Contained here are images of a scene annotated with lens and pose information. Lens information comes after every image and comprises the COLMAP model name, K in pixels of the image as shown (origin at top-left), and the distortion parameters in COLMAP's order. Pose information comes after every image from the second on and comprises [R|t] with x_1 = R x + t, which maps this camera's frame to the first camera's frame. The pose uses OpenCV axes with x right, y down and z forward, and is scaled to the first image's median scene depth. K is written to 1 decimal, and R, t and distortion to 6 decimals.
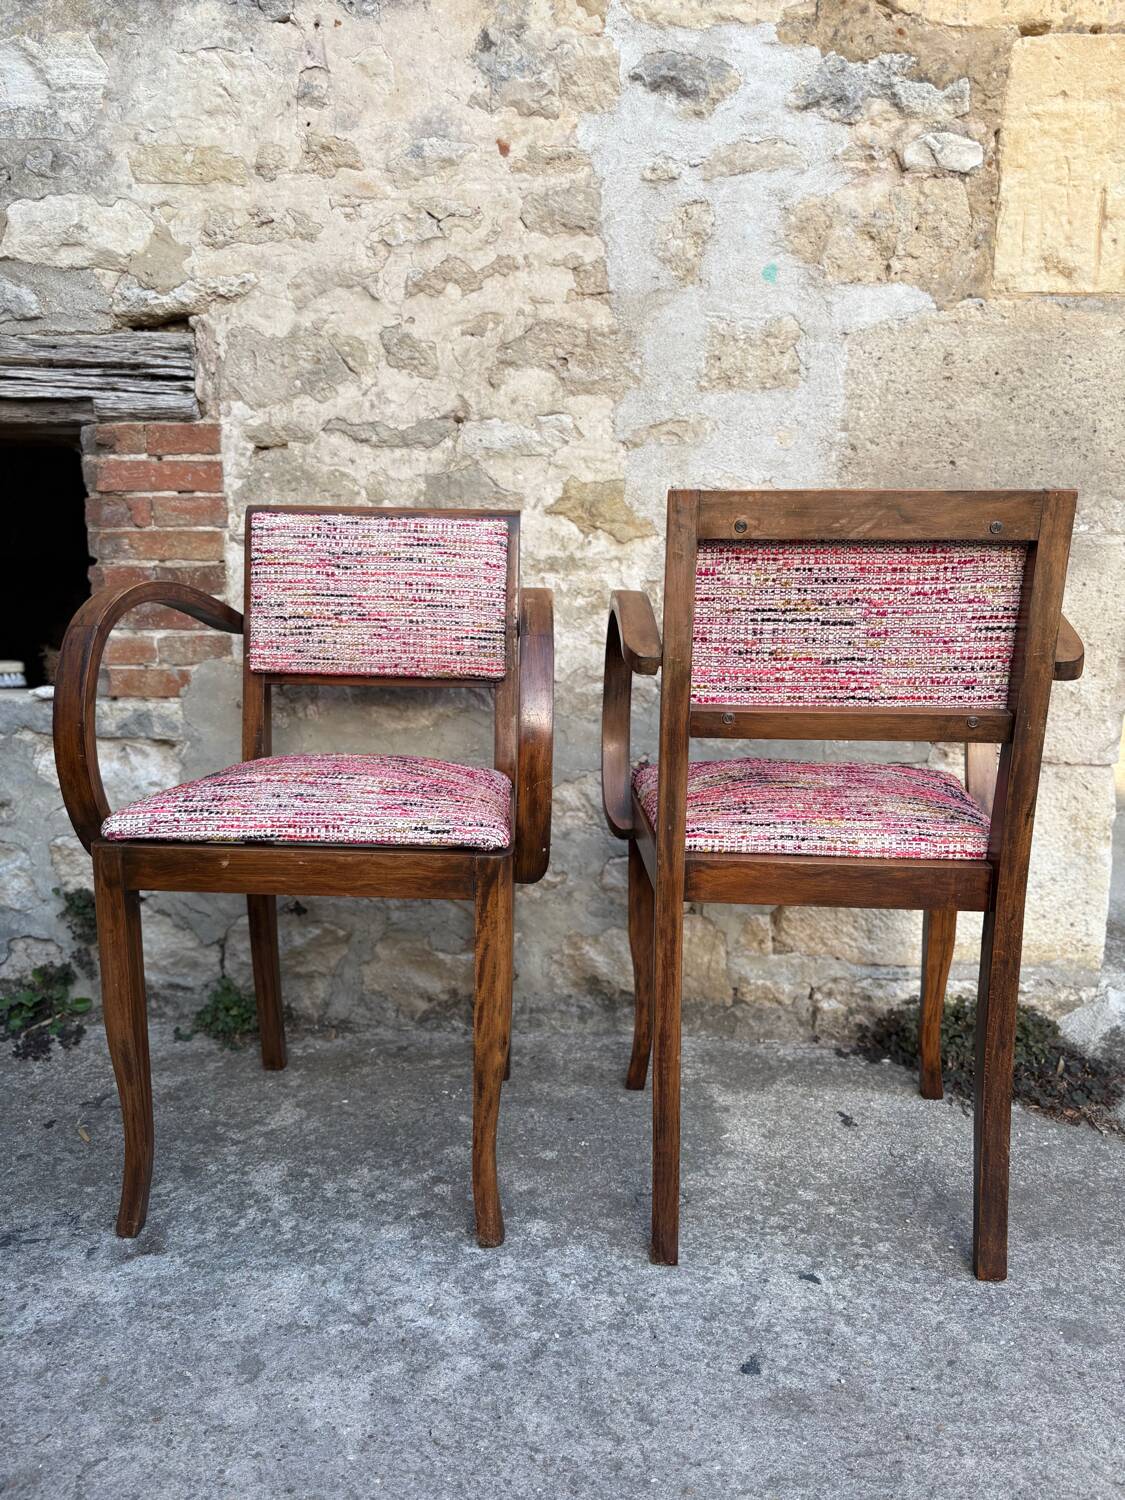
lens RADIAL K [[1142.0, 0, 565.2], [0, 1142.0, 751.6], [0, 0, 1]] dist [0.040889, -0.051584]
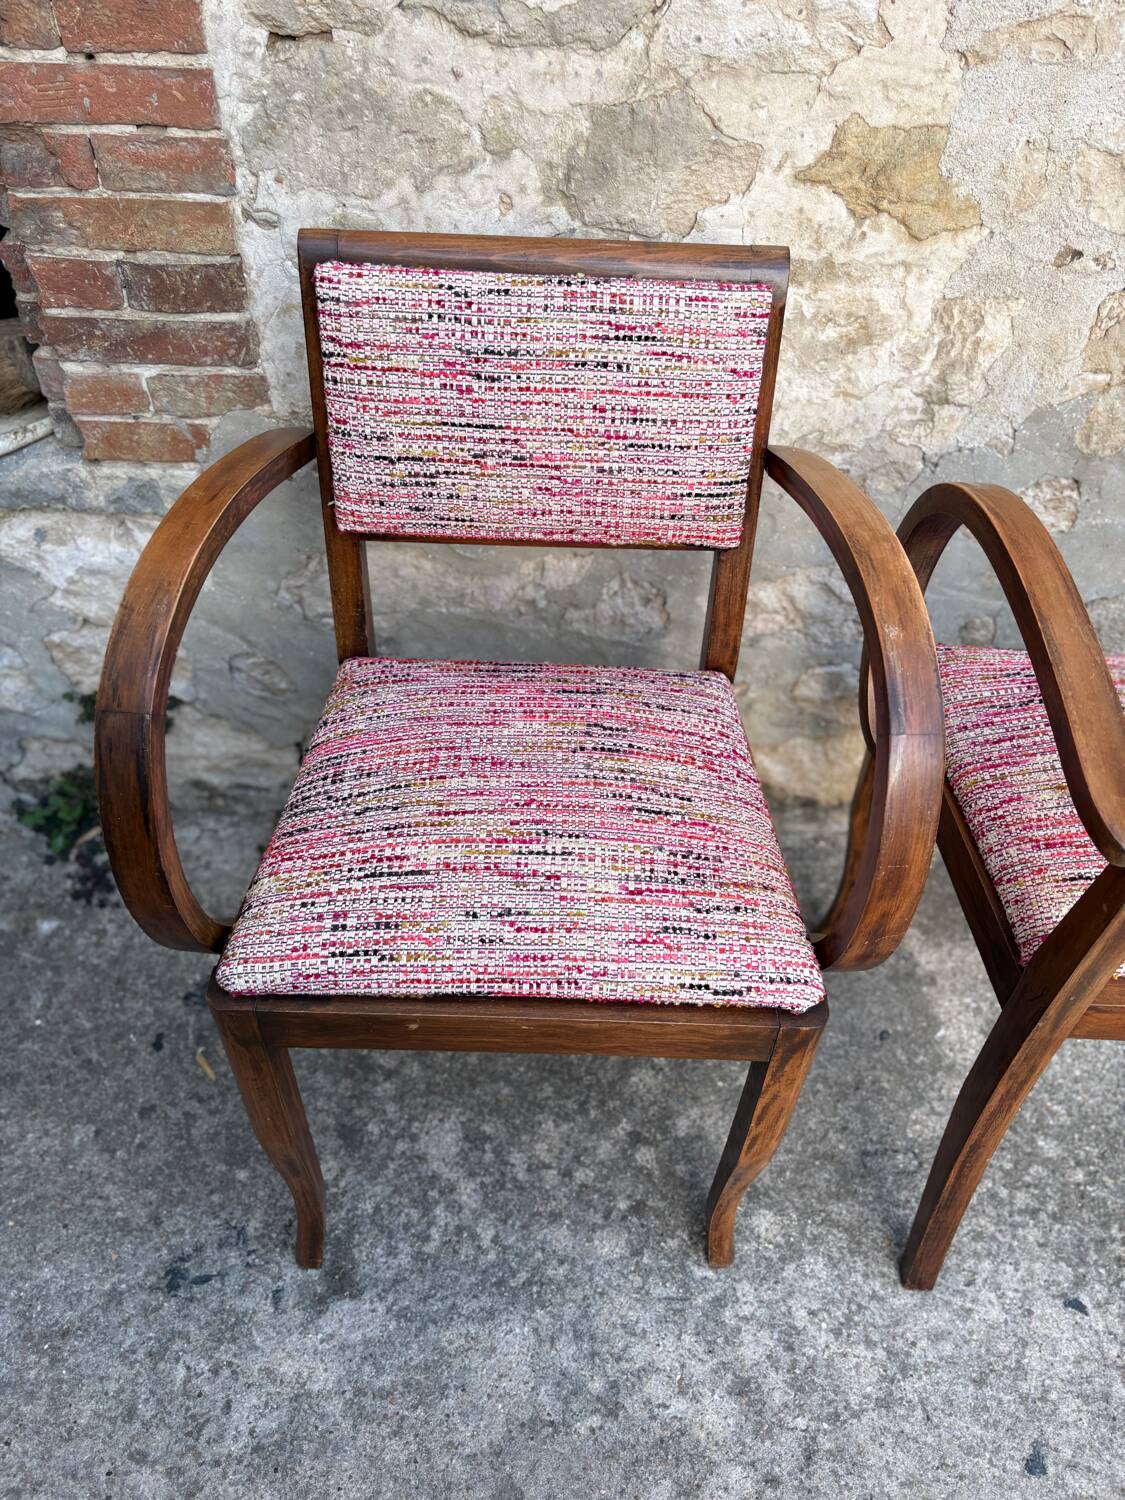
lens RADIAL K [[1145.3, 0, 562.8], [0, 1145.3, 753.3], [0, 0, 1]] dist [0.034964, -0.042079]
pose [[0.998732, -0.015790, 0.047795, -0.186187], [-0.014542, 0.818526, 0.574286, -0.340121], [-0.048189, -0.574253, 0.817258, 0.412694]]
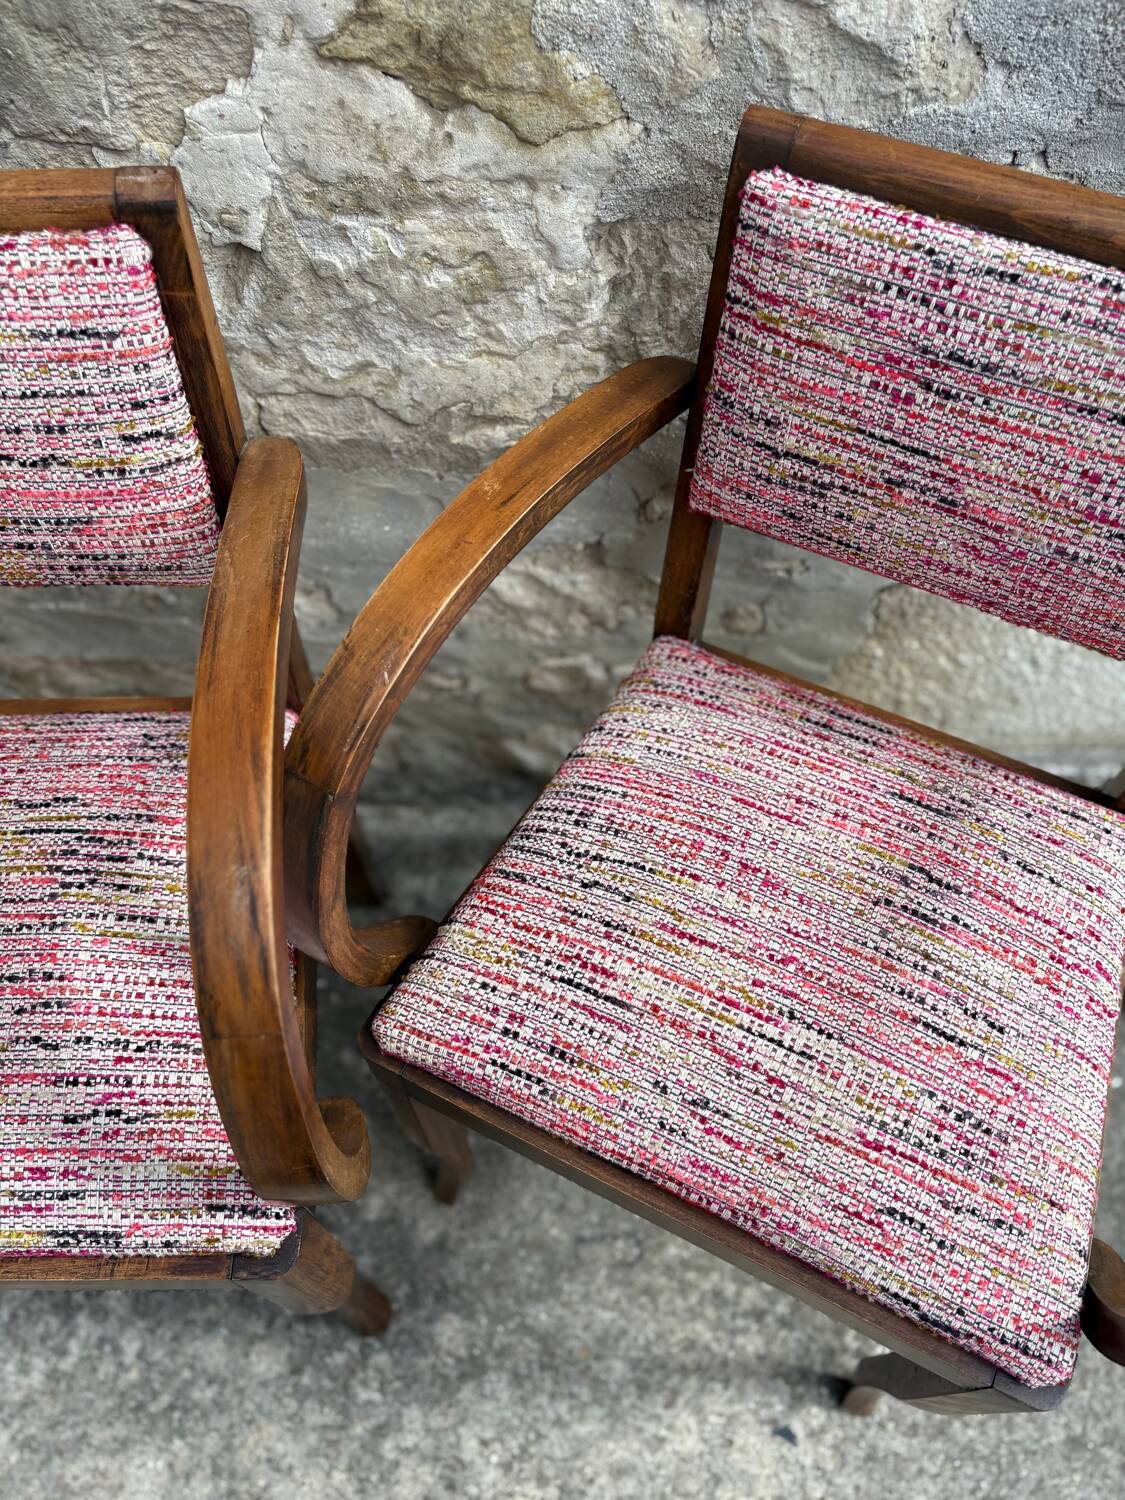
lens RADIAL K [[1153.5, 0, 562.8], [0, 1153.5, 748.8], [0, 0, 1]] dist [0.019117, -0.030248]
pose [[0.999277, -0.037797, 0.004005, 0.056196], [0.021651, 0.652667, 0.757335, -0.382473], [-0.031240, -0.756701, 0.653014, 0.665317]]
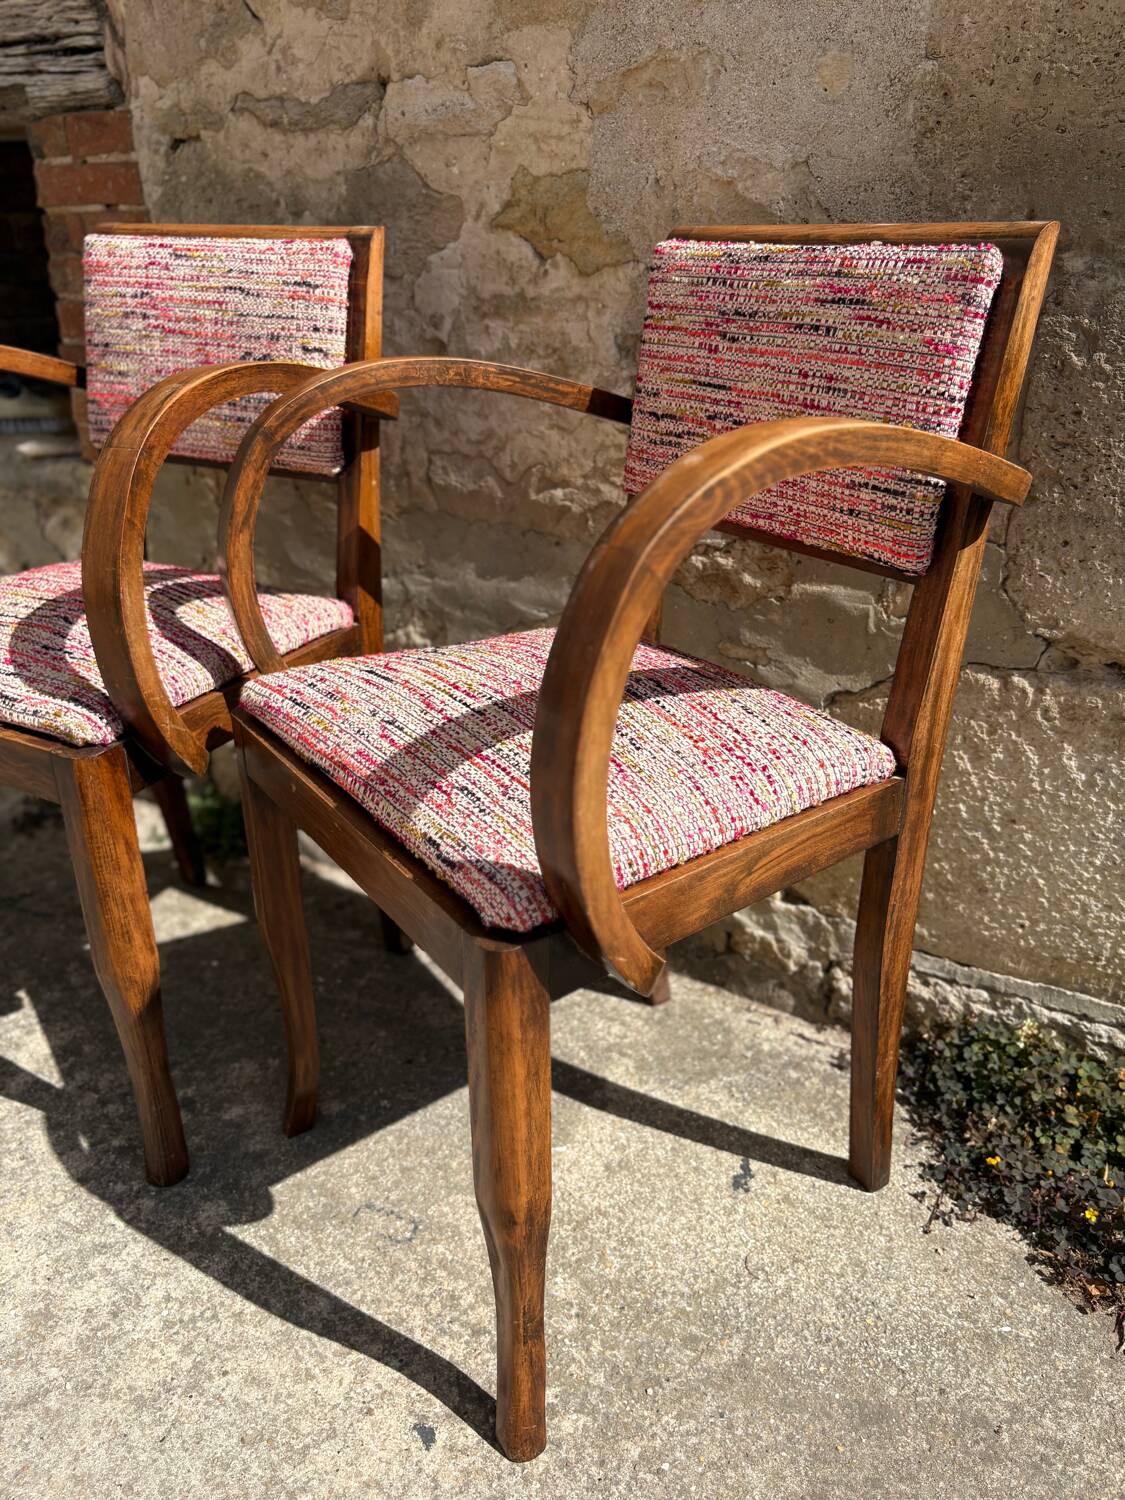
lens RADIAL K [[1153.5, 0, 562.8], [0, 1153.5, 748.8], [0, 0, 1]] dist [0.019117, -0.030248]
pose [[0.888035, 0.175124, -0.425118, 0.407799], [-0.062947, 0.962222, 0.264888, -0.106987], [0.455446, -0.208470, 0.865511, 0.410054]]
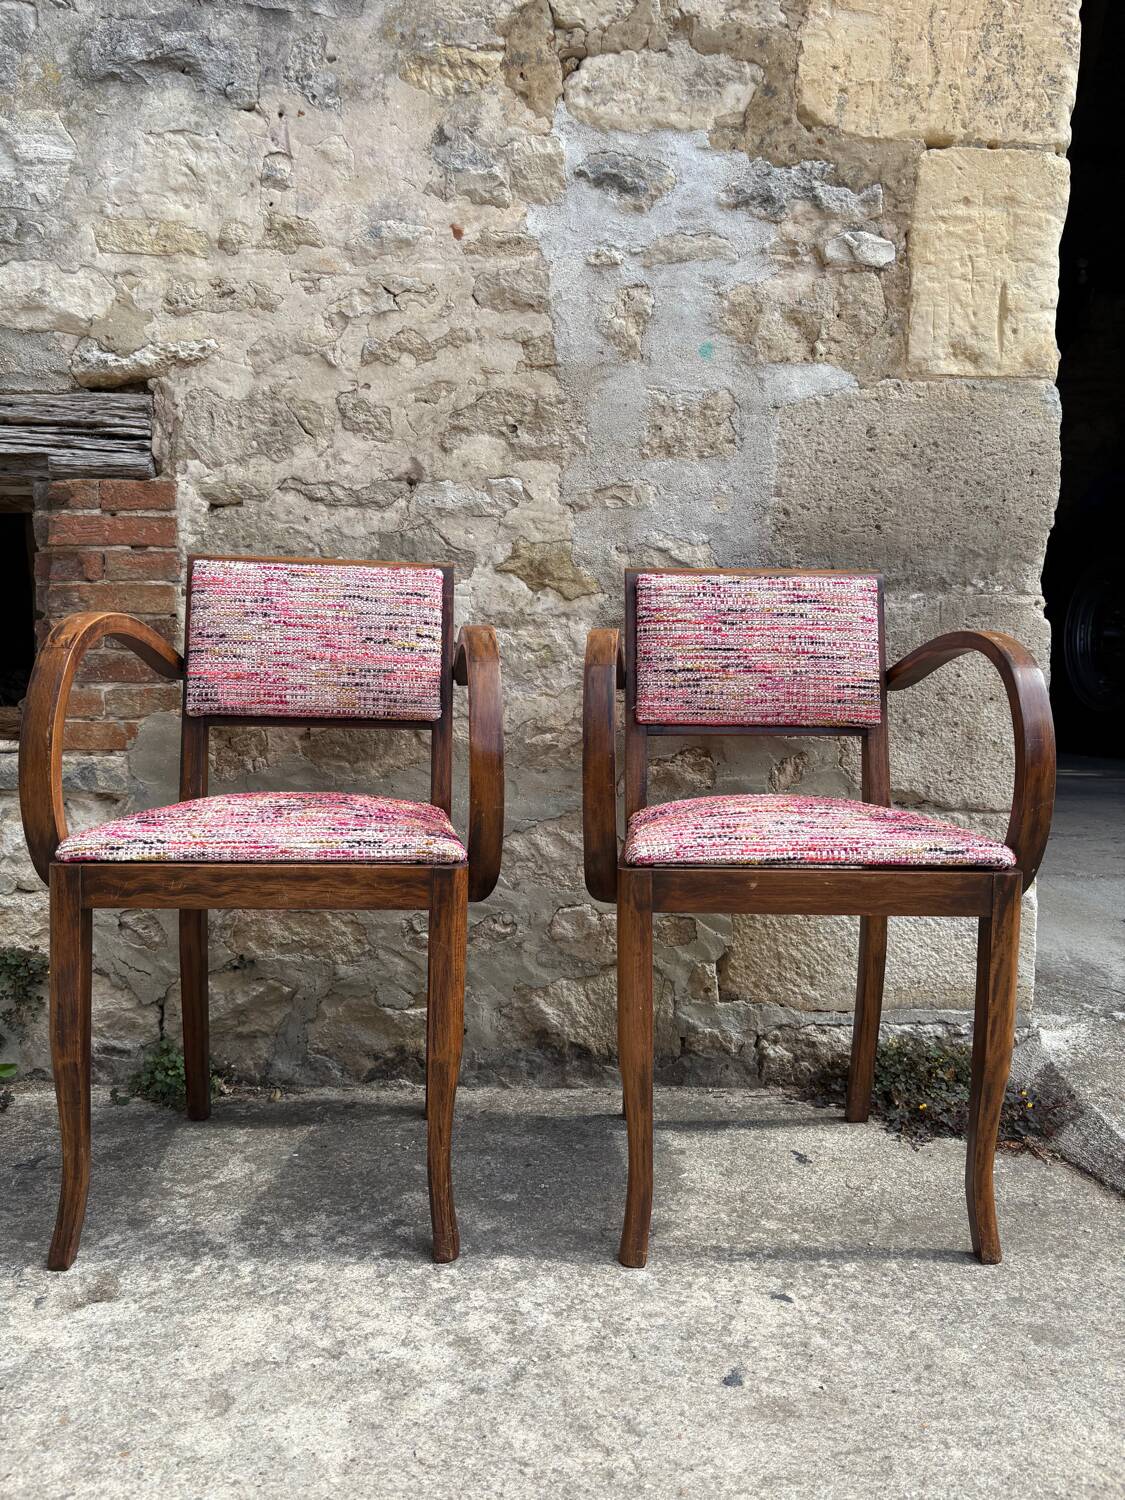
lens RADIAL K [[1143.3, 0, 562.1], [0, 1143.3, 755.4], [0, 0, 1]] dist [0.039814, -0.049251]
pose [[0.996680, -0.001482, 0.081406, -0.046865], [0.009418, 0.995221, -0.097192, 0.066560], [-0.080873, 0.097636, 0.991931, -0.019704]]
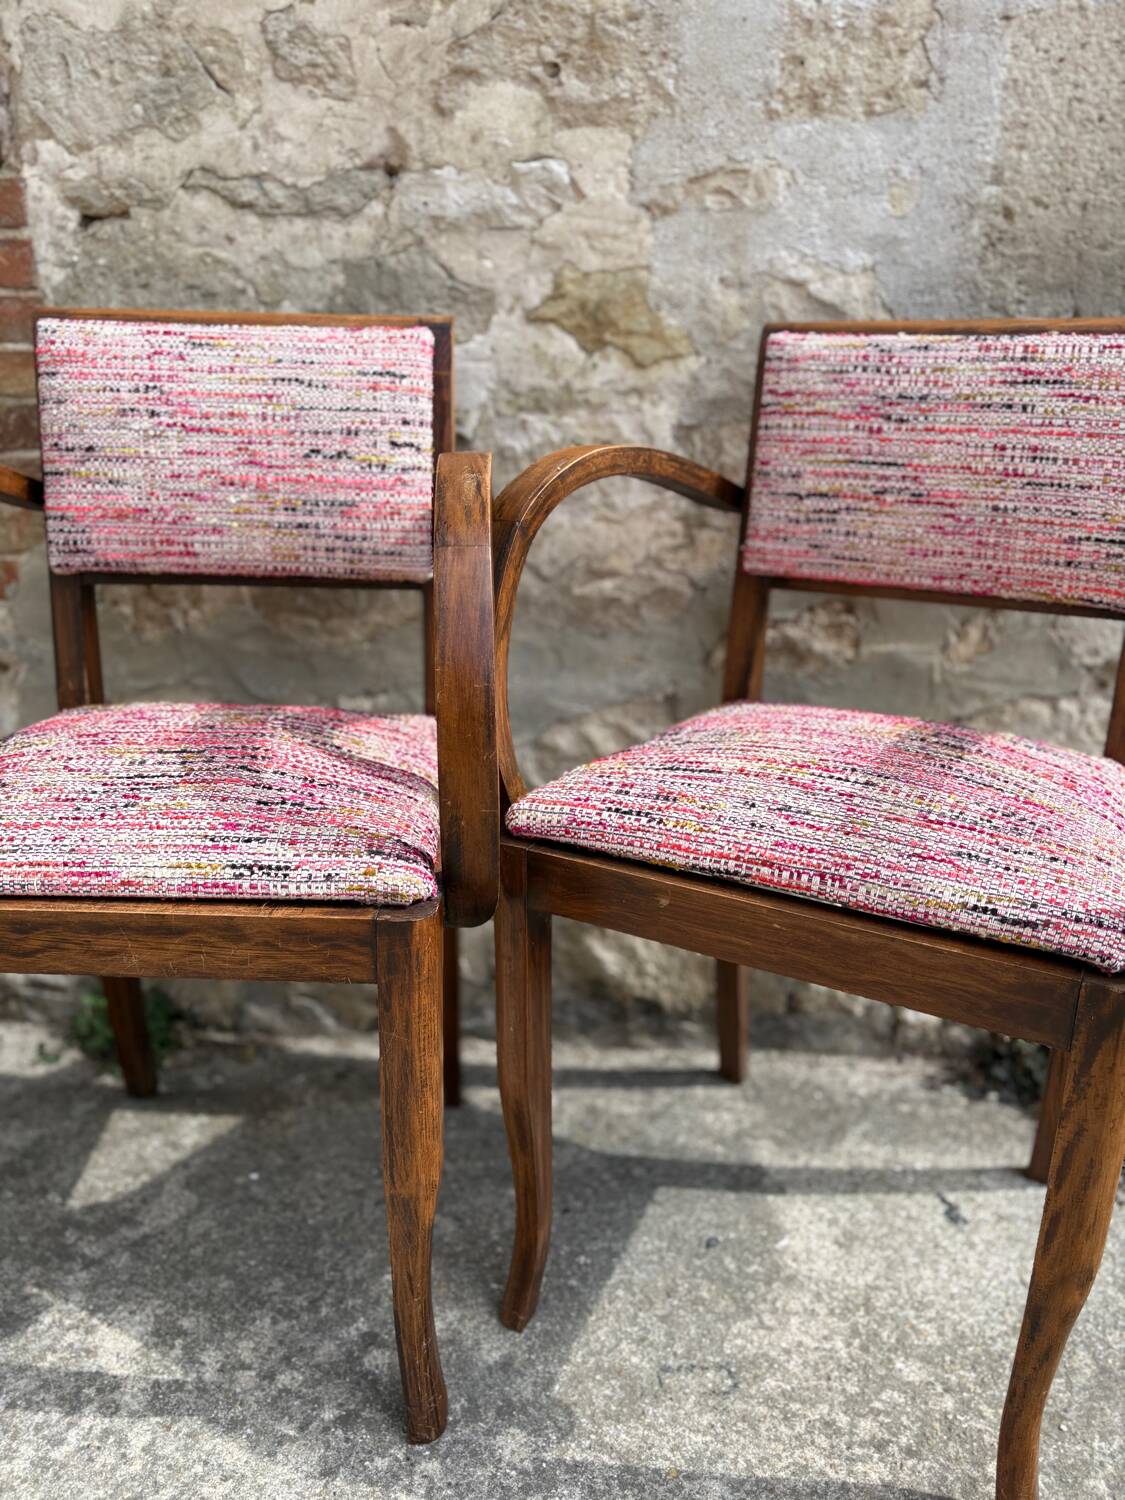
lens RADIAL K [[1154.1, 0, 565.8], [0, 1154.1, 754.5], [0, 0, 1]] dist [0.003134, -0.001296]
pose [[0.999988, -0.000636, -0.004814, 0.008832], [0.001401, 0.987008, 0.160663, -0.077212], [0.004650, -0.160668, 0.986998, 0.341793]]
